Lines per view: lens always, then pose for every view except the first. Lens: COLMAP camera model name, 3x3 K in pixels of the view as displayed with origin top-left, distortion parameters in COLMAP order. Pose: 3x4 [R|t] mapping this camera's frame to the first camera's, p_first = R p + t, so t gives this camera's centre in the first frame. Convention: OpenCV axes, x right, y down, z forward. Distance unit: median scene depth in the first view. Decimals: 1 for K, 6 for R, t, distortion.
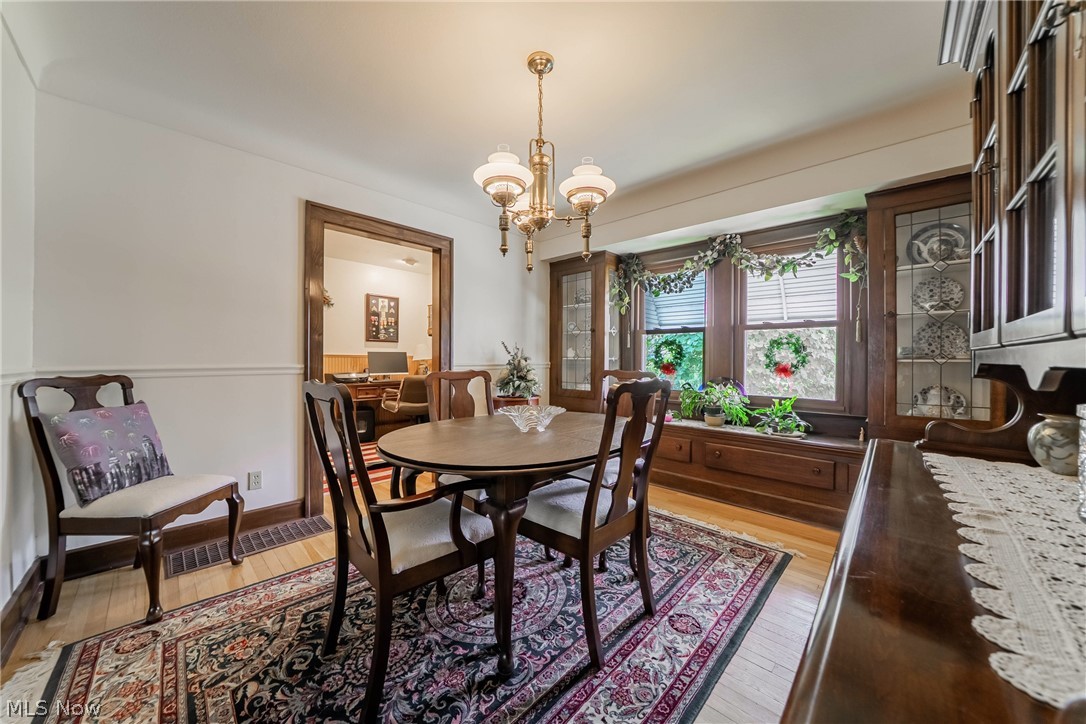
lens RADIAL K [[382.5, 0, 549.9], [0, 382.5, 361.6], [0, 0, 1]] dist [-0.019285, 0.000868]
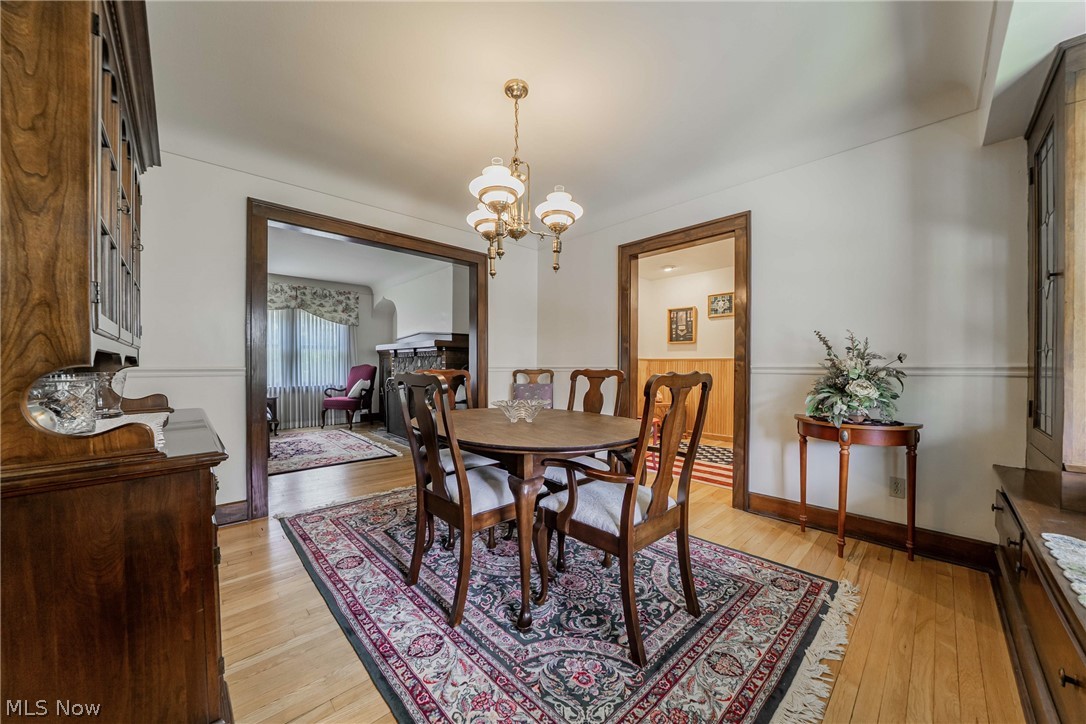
lens RADIAL K [[382.5, 0, 546.1], [0, 382.5, 367.3], [0, 0, 1]] dist [-0.019285, 0.000868]
pose [[-0.050772, 0.005298, -0.998696, 0.894631], [-0.006344, 0.999964, 0.005627, 0.012245], [0.998690, 0.006622, -0.050736, 0.954535]]
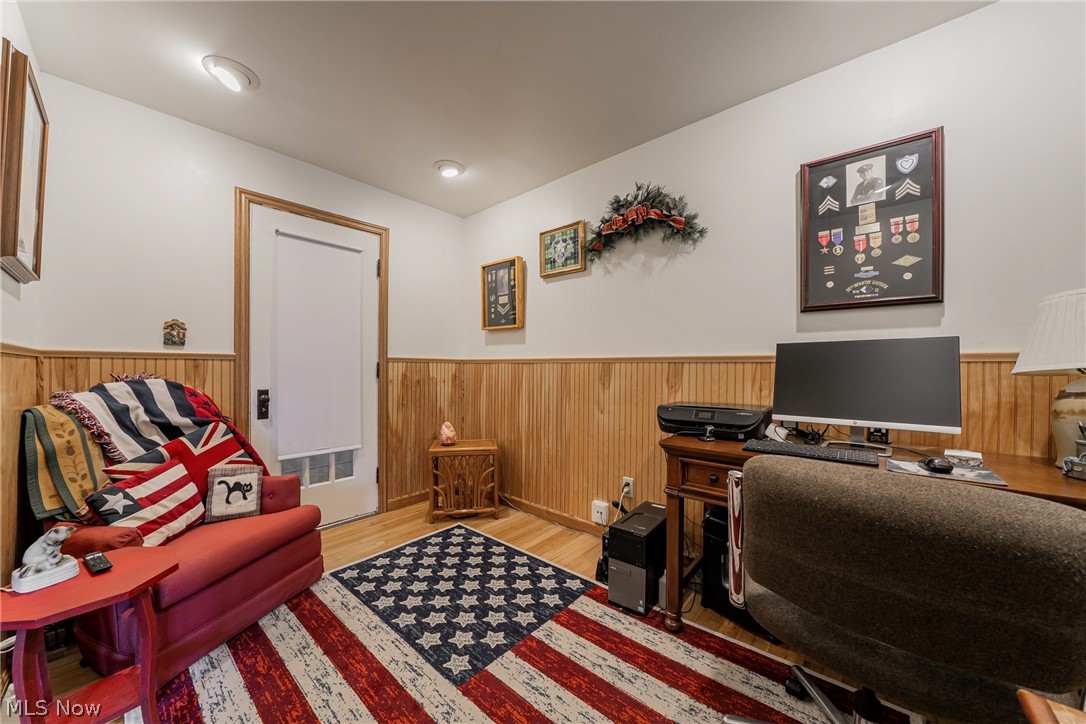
lens RADIAL K [[382.5, 0, 540.3], [0, 382.5, 365.9], [0, 0, 1]] dist [-0.019285, 0.000868]
pose [[0.029268, -0.003817, -0.999564, -0.395228], [-0.010735, 0.999934, -0.004133, -0.009515], [0.999514, 0.010851, 0.029225, 1.846704]]
